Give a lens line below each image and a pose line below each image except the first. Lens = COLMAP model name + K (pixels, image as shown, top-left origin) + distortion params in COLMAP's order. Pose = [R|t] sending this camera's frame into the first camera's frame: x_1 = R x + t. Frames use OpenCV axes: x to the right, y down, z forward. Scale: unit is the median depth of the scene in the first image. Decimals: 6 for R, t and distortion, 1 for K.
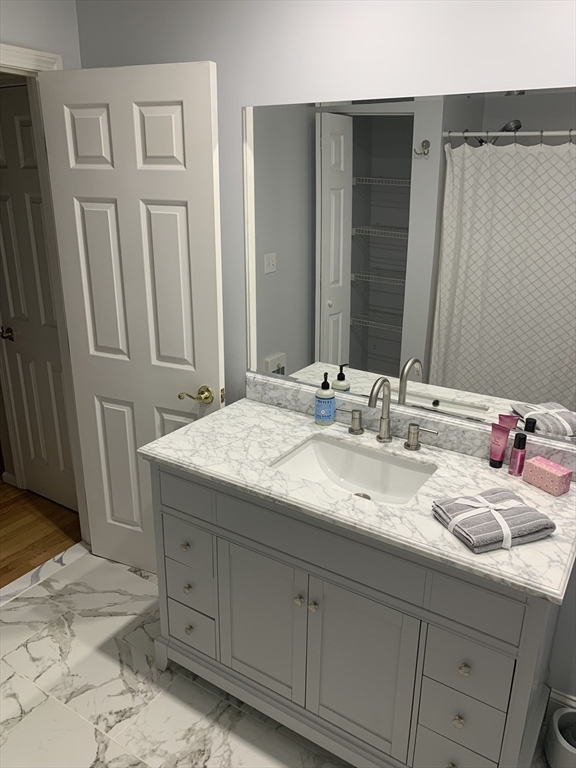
lens RADIAL K [[585.9, 0, 288.0], [0, 585.9, 384.0], [0, 0, 1]] dist [0.007023, 0.003492]
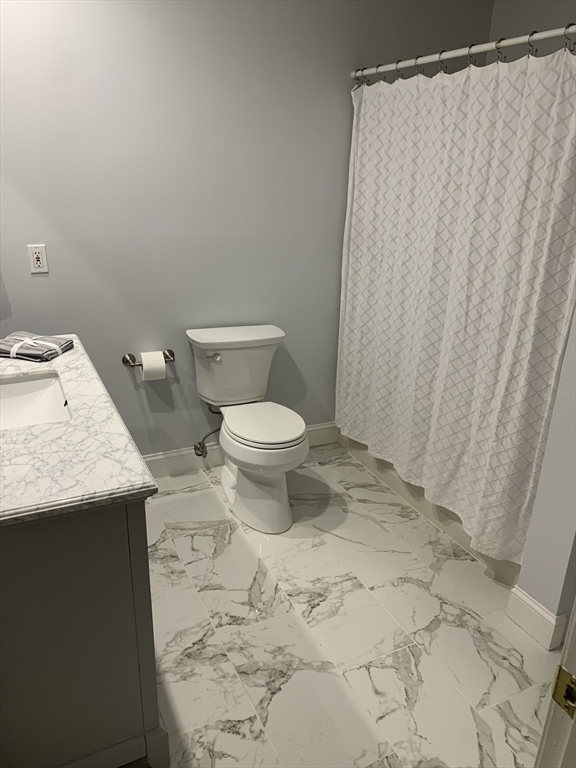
lens RADIAL K [[585.9, 0, 288.0], [0, 585.9, 384.0], [0, 0, 1]] dist [0.007023, 0.003492]
pose [[-0.854138, -0.226723, 0.468022, -0.679468], [0.129975, 0.778333, 0.614250, -0.383753], [-0.503542, 0.585486, -0.635336, 1.280890]]
